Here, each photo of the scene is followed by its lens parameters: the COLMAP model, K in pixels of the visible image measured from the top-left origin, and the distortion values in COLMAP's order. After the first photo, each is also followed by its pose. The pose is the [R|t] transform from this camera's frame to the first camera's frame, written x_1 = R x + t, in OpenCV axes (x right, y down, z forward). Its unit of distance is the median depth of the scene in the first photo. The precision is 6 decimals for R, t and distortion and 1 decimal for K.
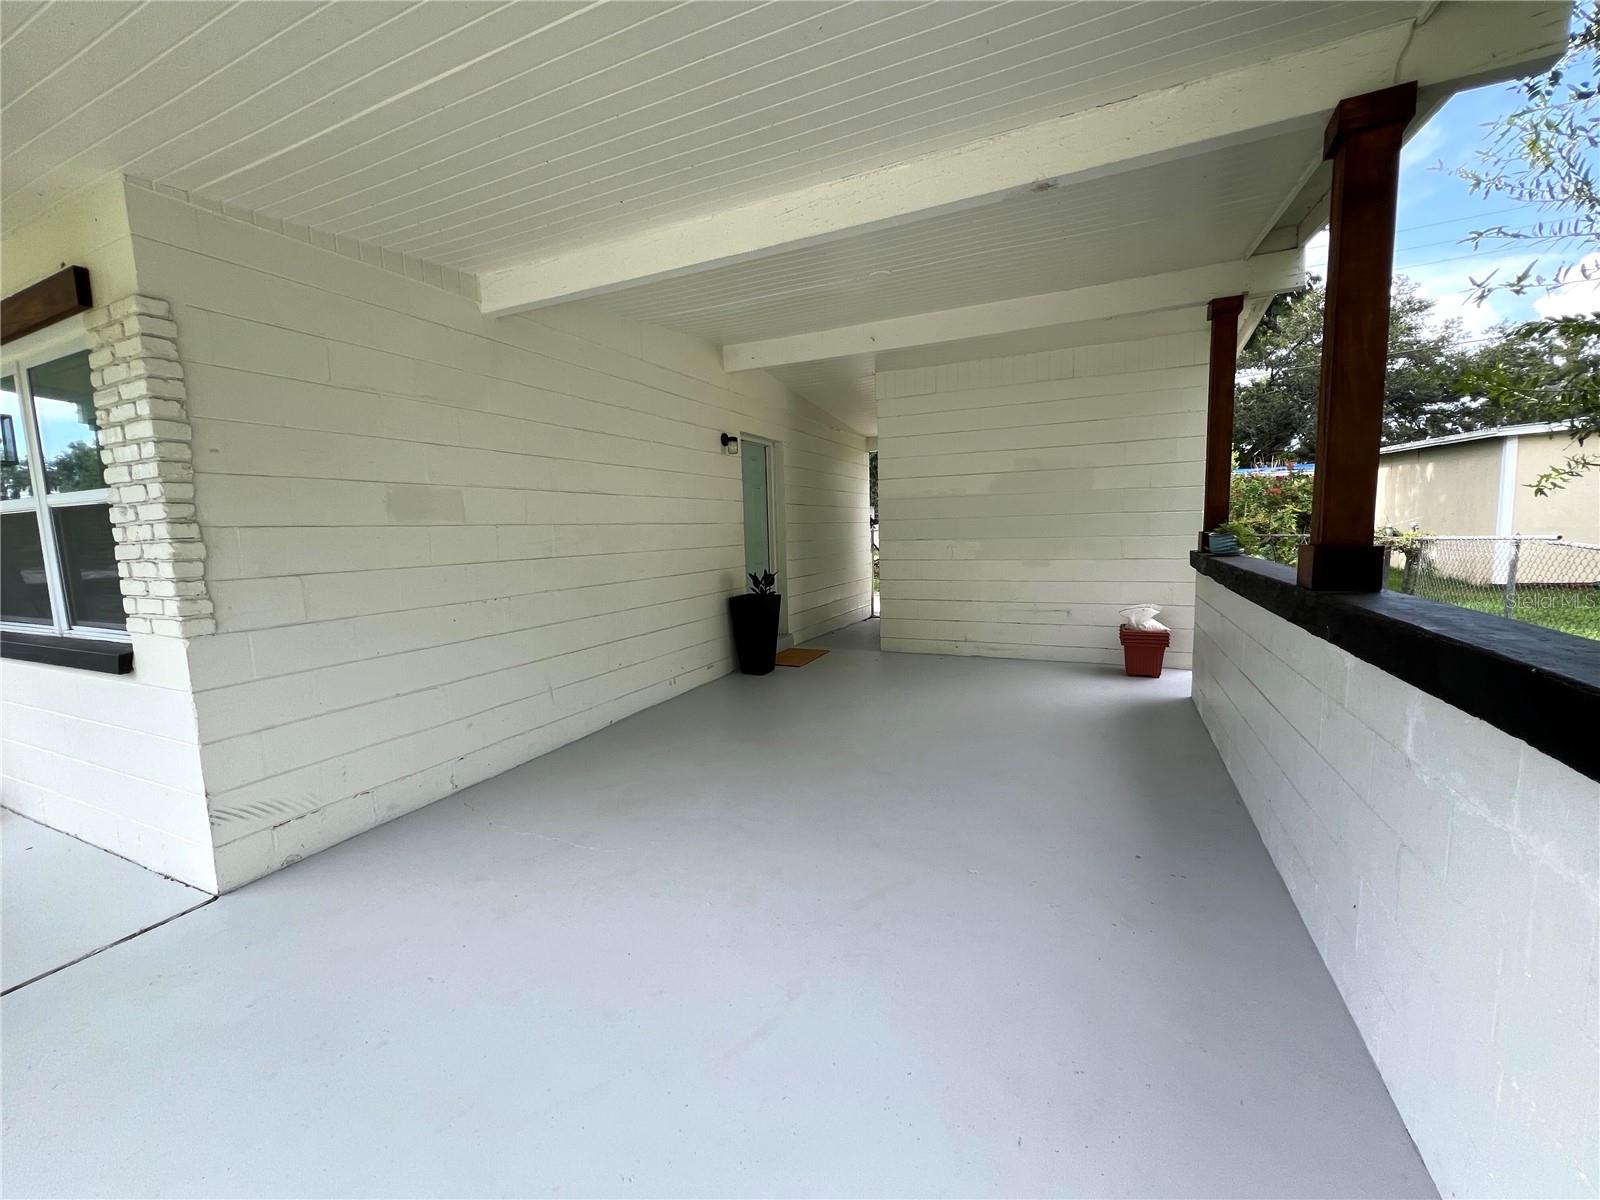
lens RADIAL K [[642.6, 0, 800.1], [0, 642.6, 603.3], [0, 0, 1]] dist [-0.002967, -0.000300]
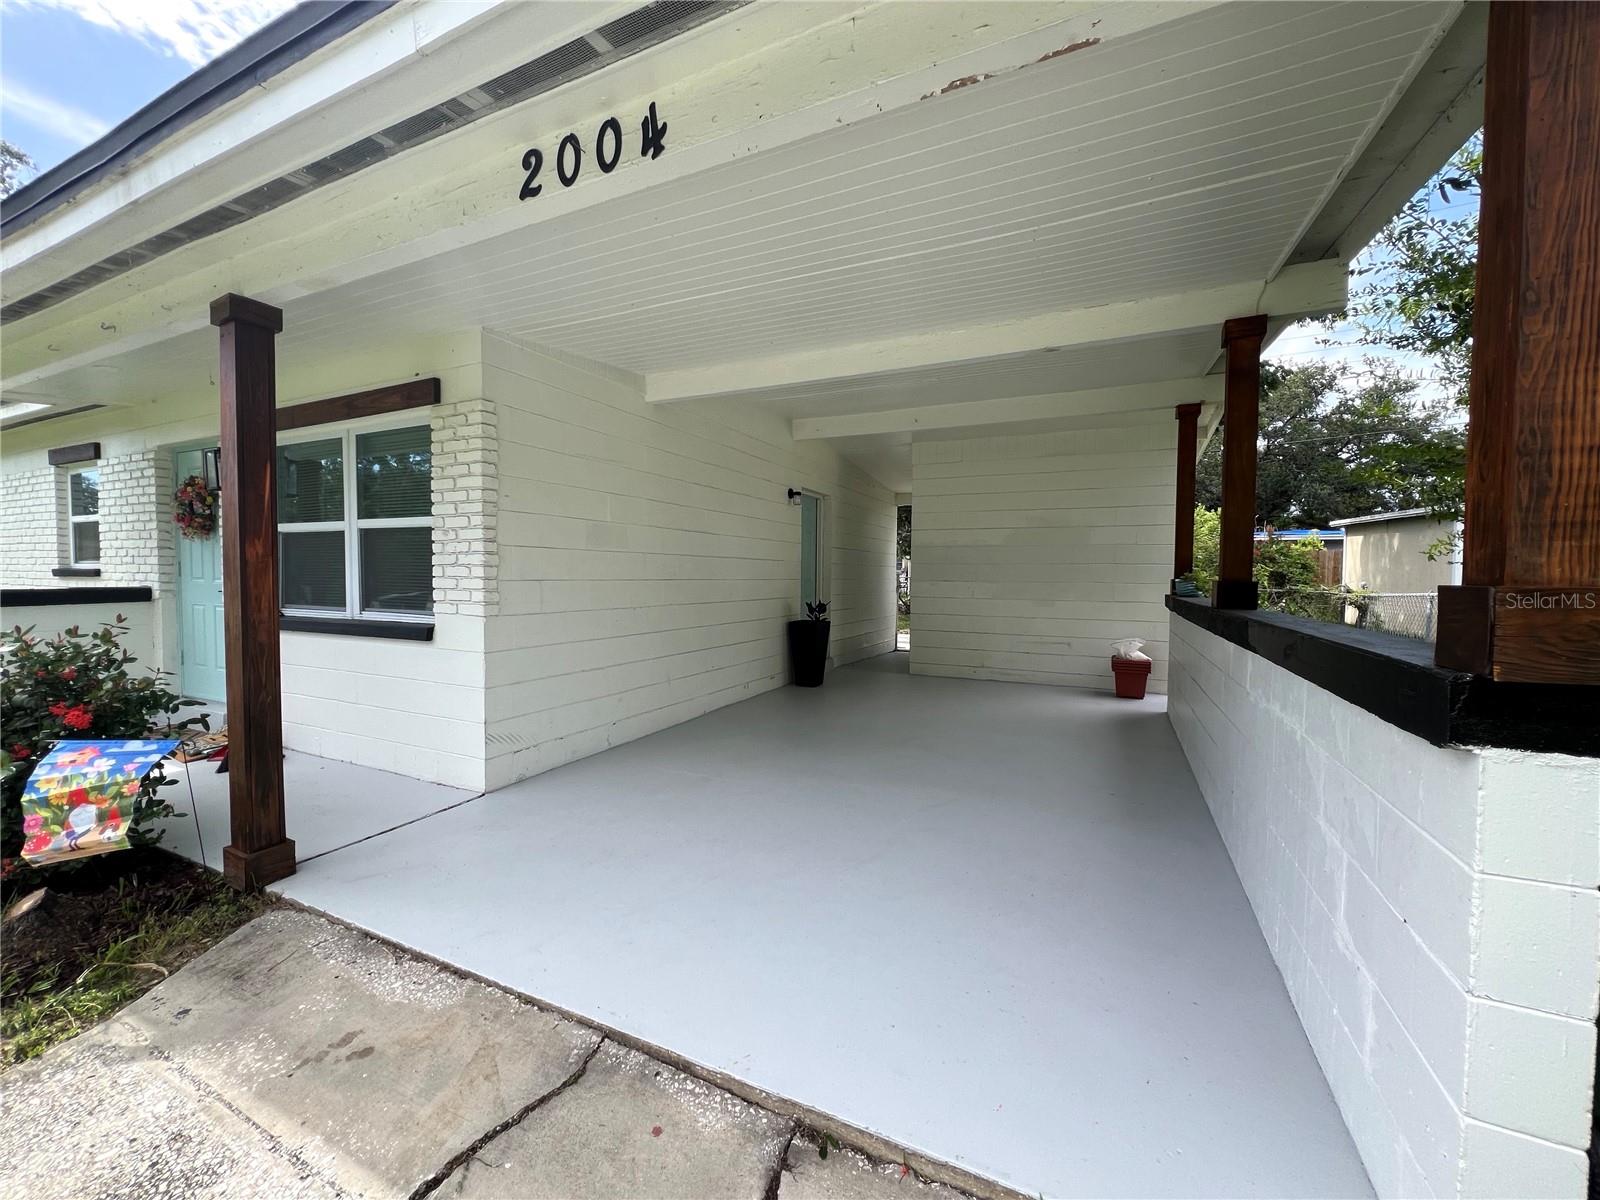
lens RADIAL K [[642.6, 0, 799.4], [0, 642.6, 599.1], [0, 0, 1]] dist [-0.002967, -0.000300]
pose [[0.999268, 0.037134, -0.009175, -0.090994], [-0.037738, 0.996234, -0.078056, 0.047805], [0.006242, 0.078345, 0.996907, -0.239736]]
